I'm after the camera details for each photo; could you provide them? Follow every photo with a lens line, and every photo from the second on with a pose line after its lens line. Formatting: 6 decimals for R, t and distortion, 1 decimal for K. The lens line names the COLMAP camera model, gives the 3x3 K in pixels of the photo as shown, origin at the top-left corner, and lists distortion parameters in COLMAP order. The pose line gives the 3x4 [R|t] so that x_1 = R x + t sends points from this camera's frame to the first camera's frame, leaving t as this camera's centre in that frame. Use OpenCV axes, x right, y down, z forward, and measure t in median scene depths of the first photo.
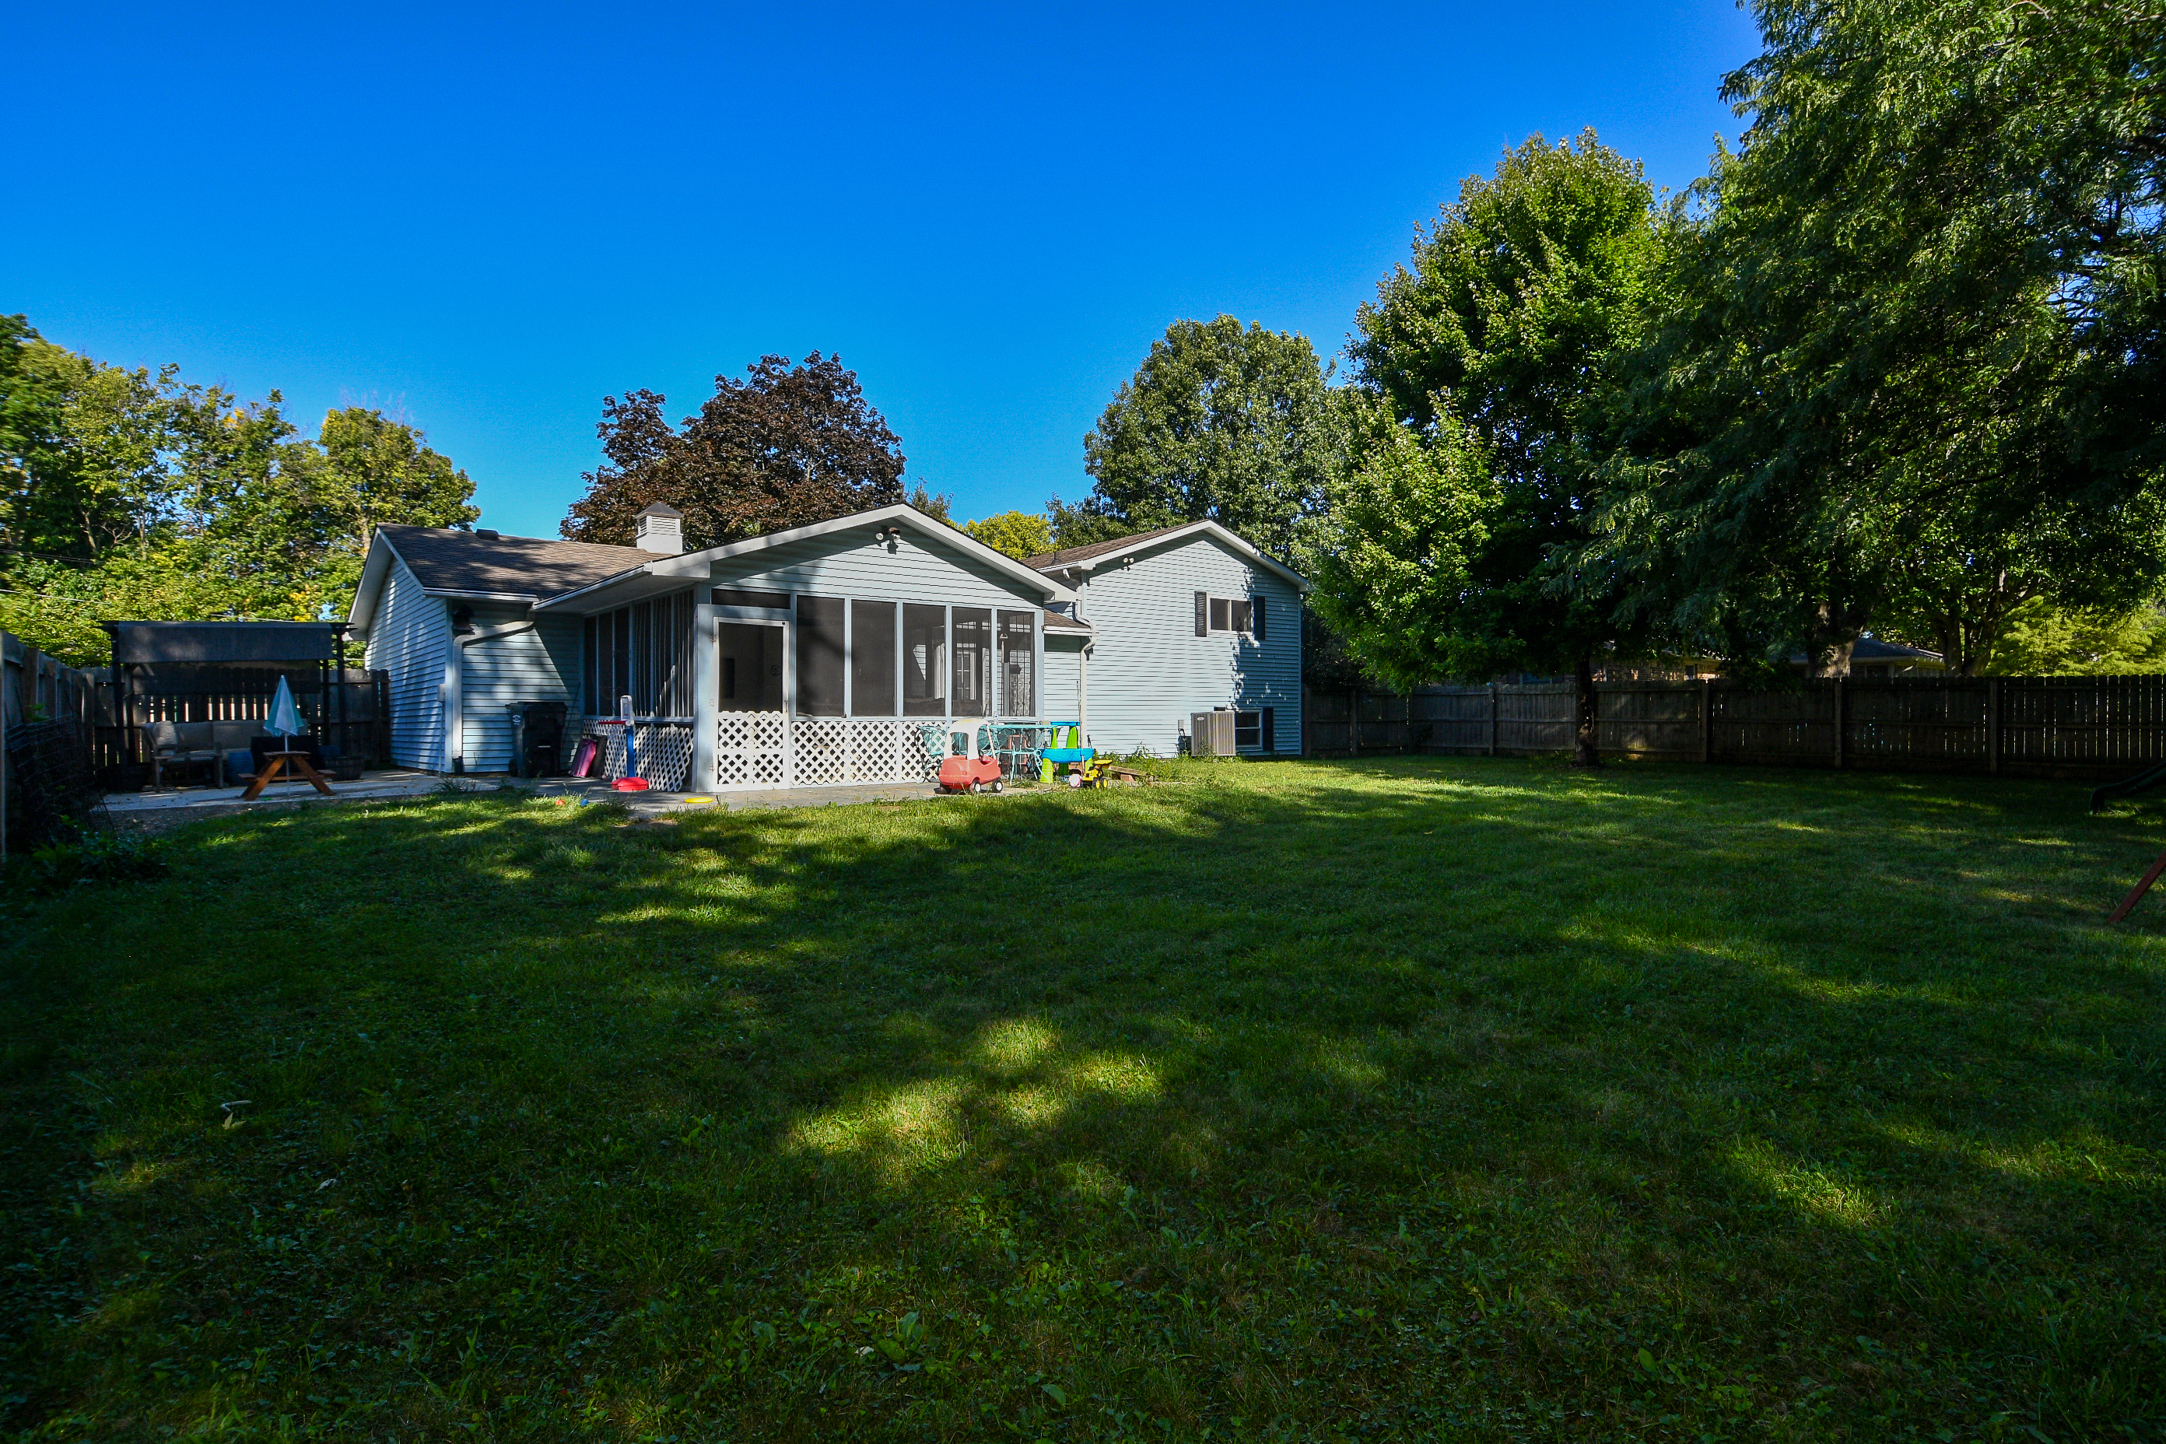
lens RADIAL K [[1129.1, 0, 1071.4], [0, 1129.1, 723.0], [0, 0, 1]] dist [0.033866, -0.039519]
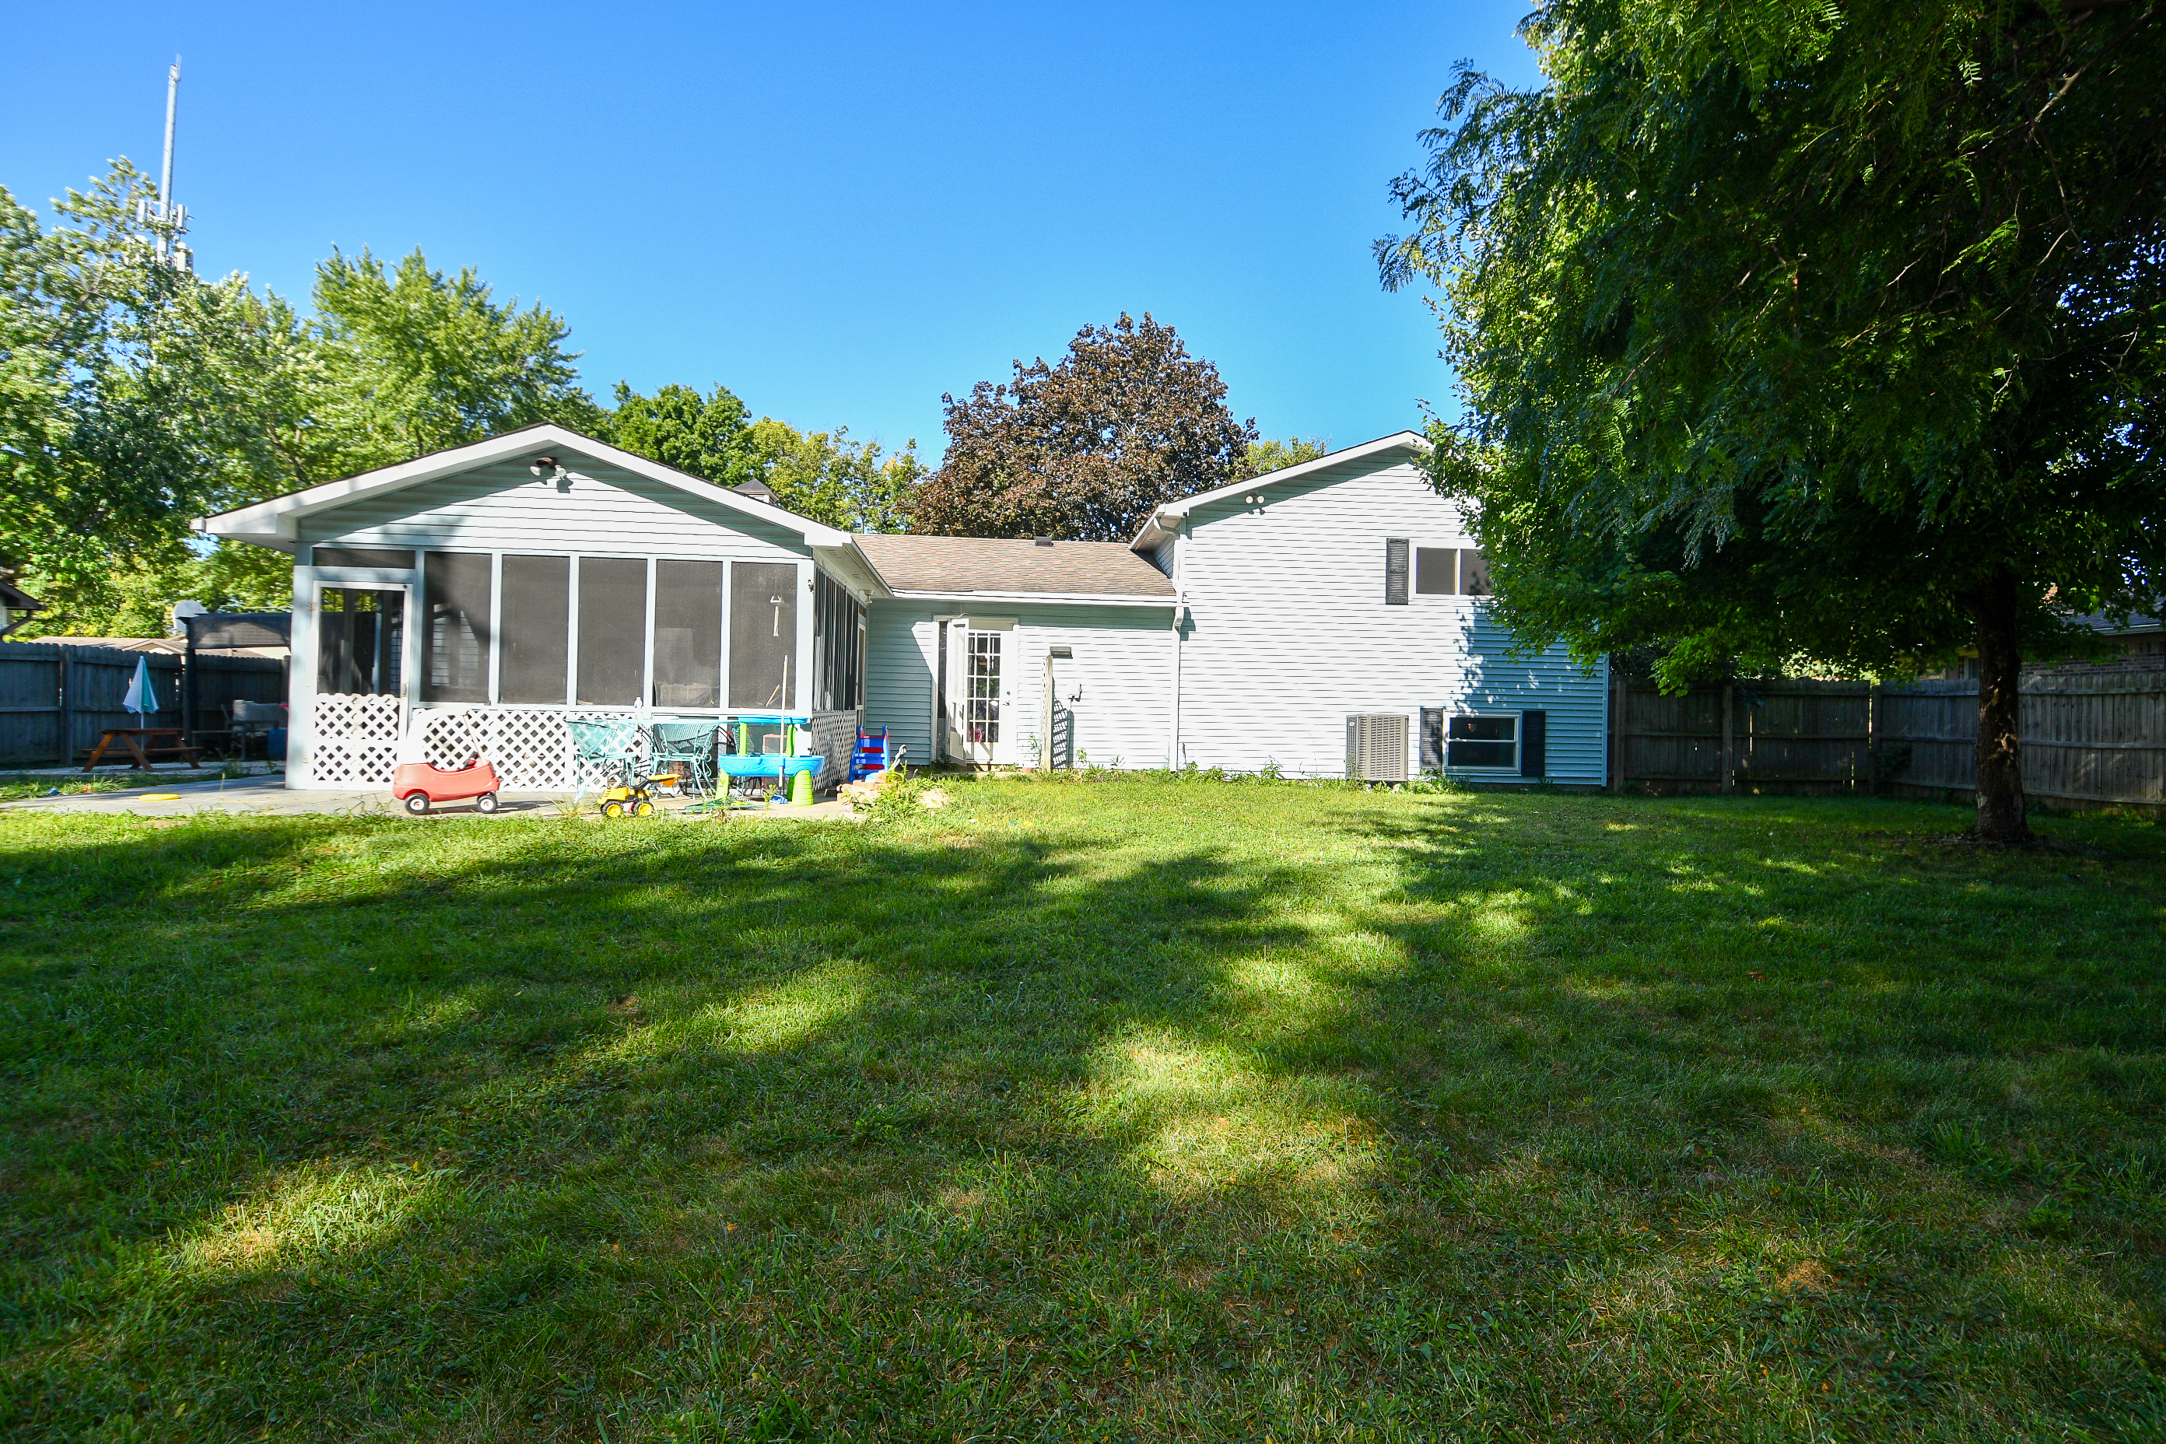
lens RADIAL K [[1129.1, 0, 1094.3], [0, 1129.1, 716.9], [0, 0, 1]] dist [0.033866, -0.039519]
pose [[0.835027, 0.017776, -0.549922, 0.581437], [-0.023594, 0.999715, -0.003512, -0.003363], [0.549704, 0.015908, 0.835208, 0.566662]]
